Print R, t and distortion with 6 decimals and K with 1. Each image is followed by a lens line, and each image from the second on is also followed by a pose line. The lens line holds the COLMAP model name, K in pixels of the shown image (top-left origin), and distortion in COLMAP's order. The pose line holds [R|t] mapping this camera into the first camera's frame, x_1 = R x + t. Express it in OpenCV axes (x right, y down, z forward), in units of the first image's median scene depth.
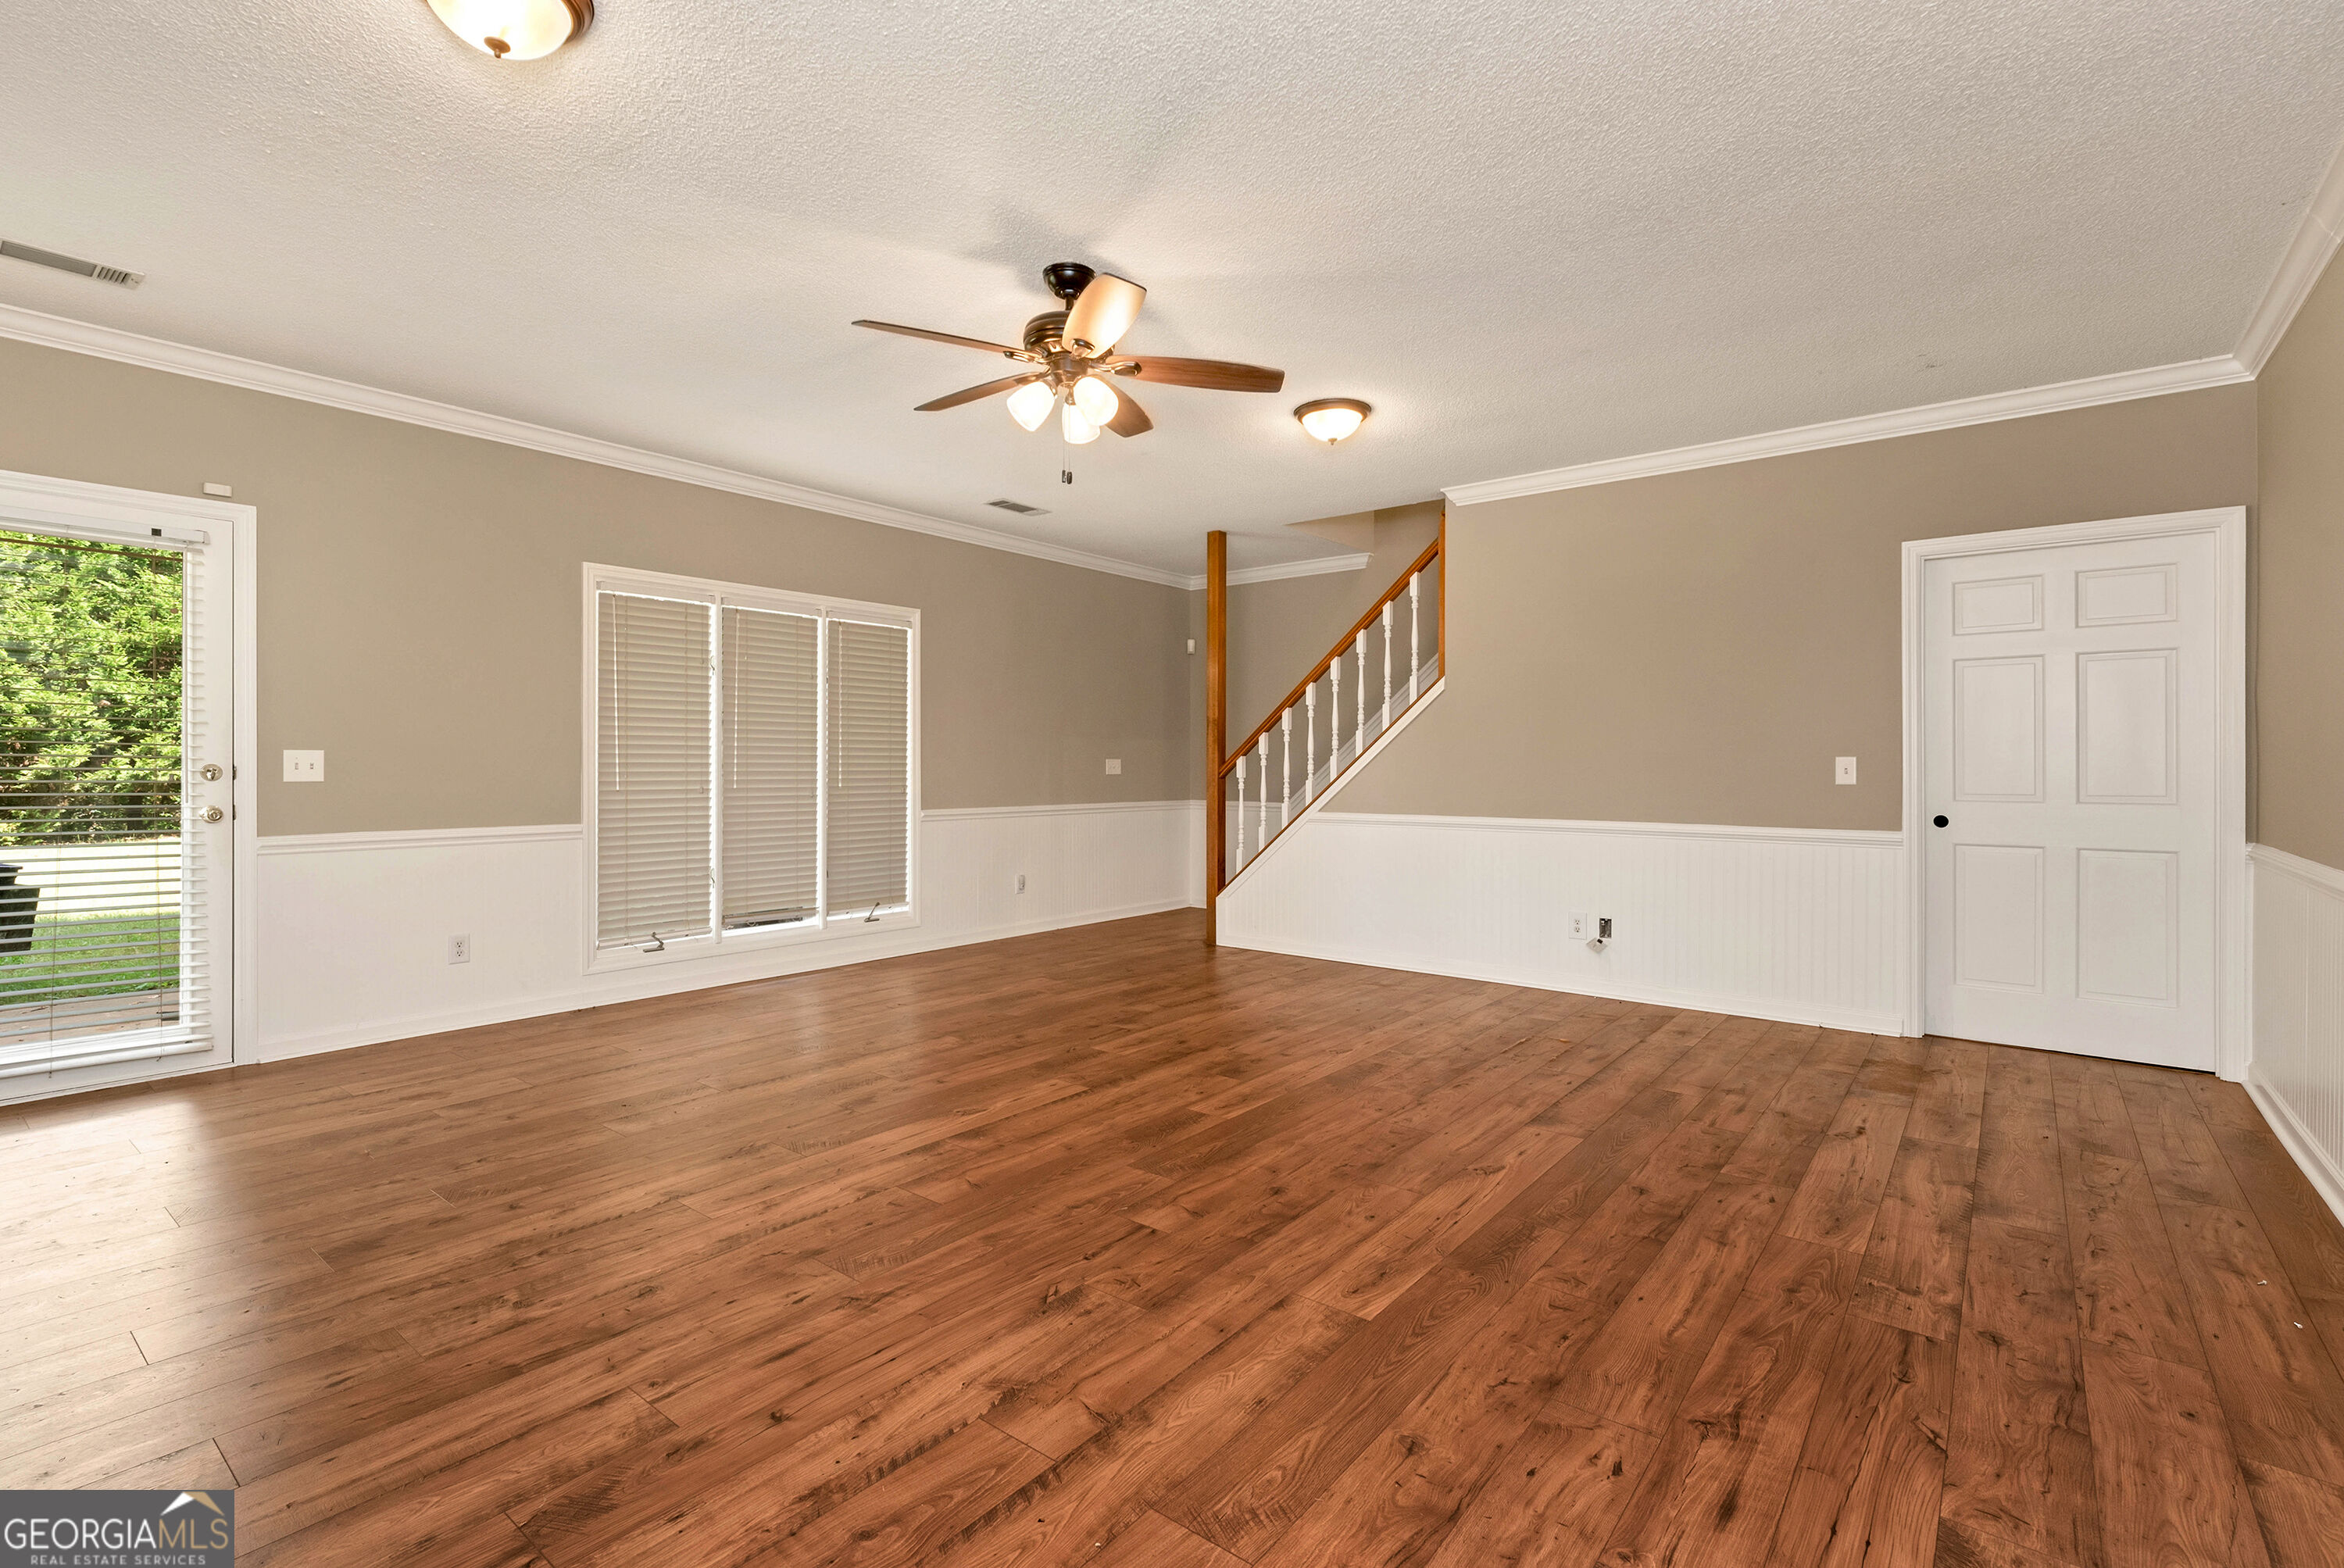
lens RADIAL K [[1066.9, 0, 1183.1], [0, 1066.9, 763.2], [0, 0, 1]] dist [0.003855, -0.000117]
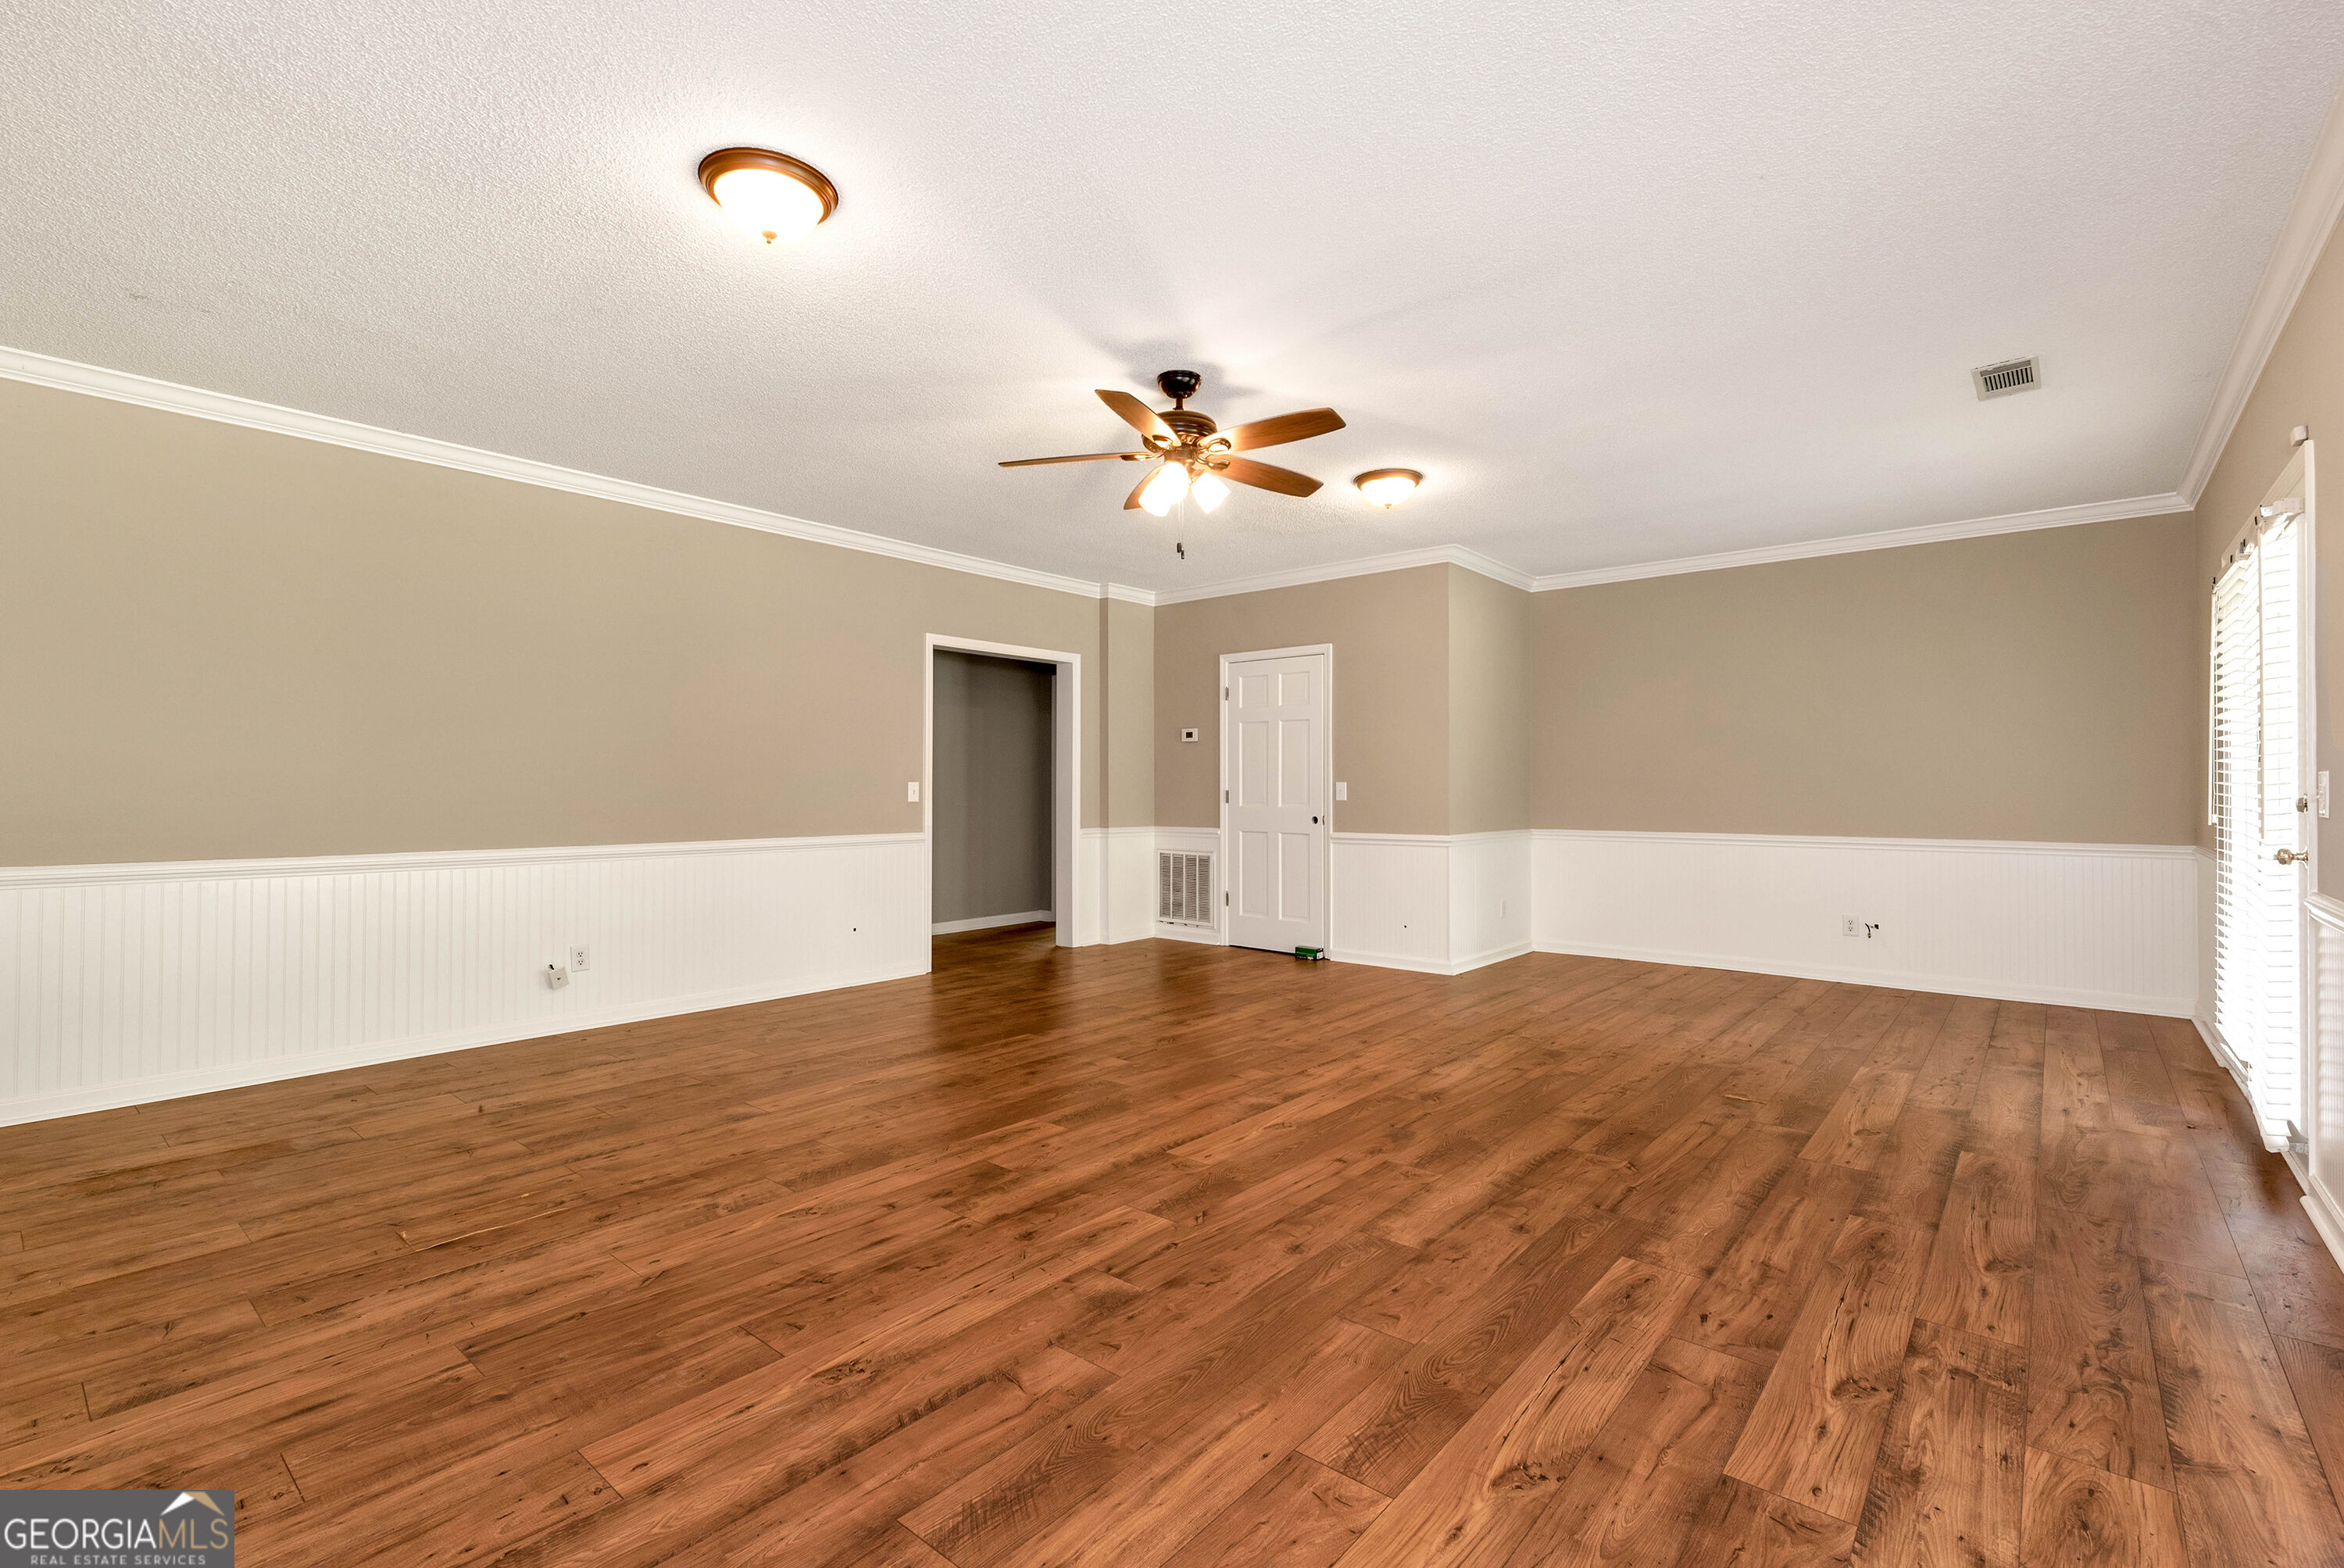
lens RADIAL K [[1040.4, 0, 1180.0], [0, 1040.4, 783.1], [0, 0, 1]] dist [0.001014, 0.000157]
pose [[-0.999422, -0.003796, 0.033785, -0.164543], [-0.004113, 0.999948, -0.009324, 0.006542], [-0.033747, -0.009457, -0.999386, 2.414799]]
